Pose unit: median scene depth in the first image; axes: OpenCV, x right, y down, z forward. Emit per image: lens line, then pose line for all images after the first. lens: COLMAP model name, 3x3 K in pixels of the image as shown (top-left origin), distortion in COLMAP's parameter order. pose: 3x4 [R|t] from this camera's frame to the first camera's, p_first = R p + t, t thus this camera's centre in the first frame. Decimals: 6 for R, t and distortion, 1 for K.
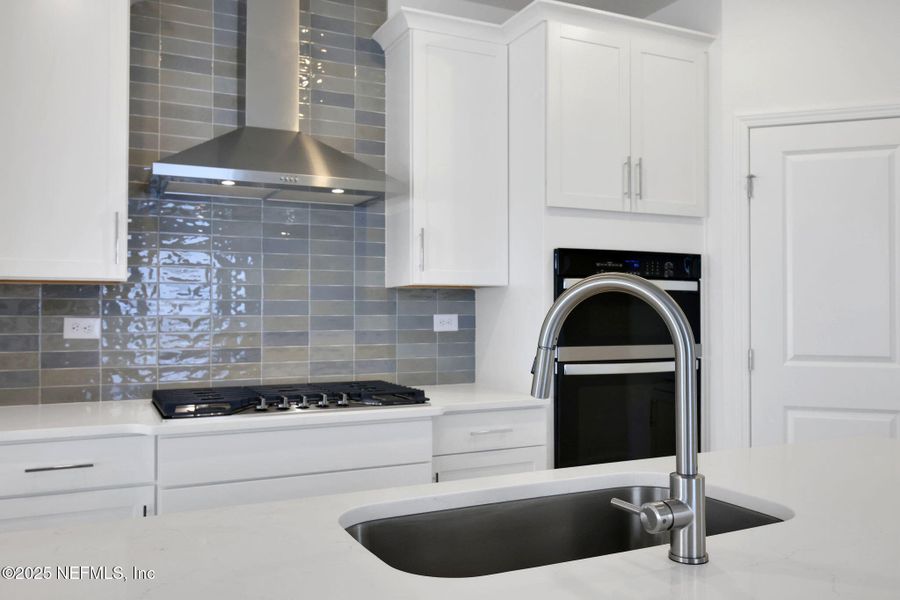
lens RADIAL K [[692.4, 0, 450.0], [0, 692.4, 300.0], [0, 0, 1]] dist [-0.000355, -0.002066]
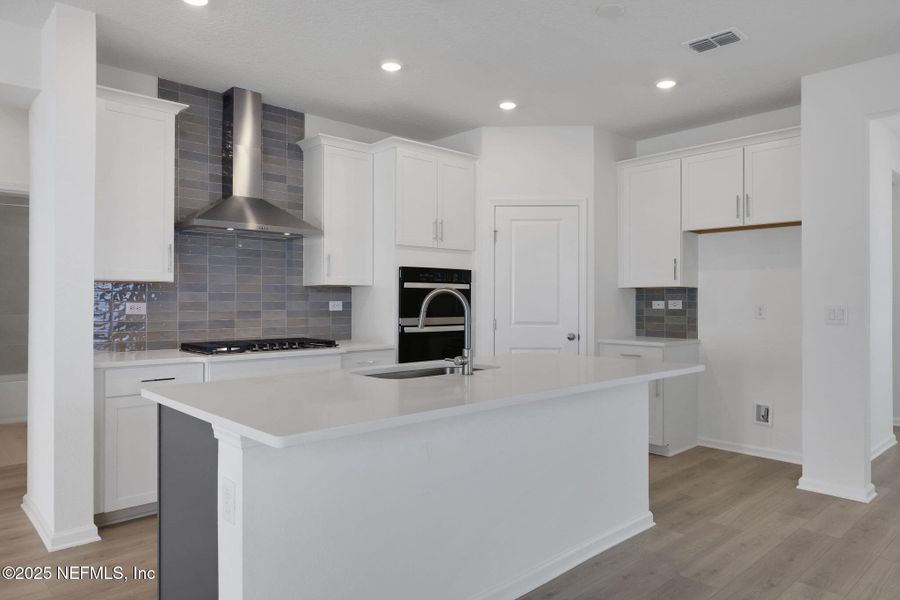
lens RADIAL K [[601.7, 0, 450.0], [0, 601.7, 300.0], [0, 0, 1]] dist [0.011568, 0.002088]
pose [[0.950878, 0.002312, 0.309559, -0.218166], [-0.006825, 0.999886, 0.013496, -0.005133], [-0.309492, -0.014946, 0.950785, -0.591753]]
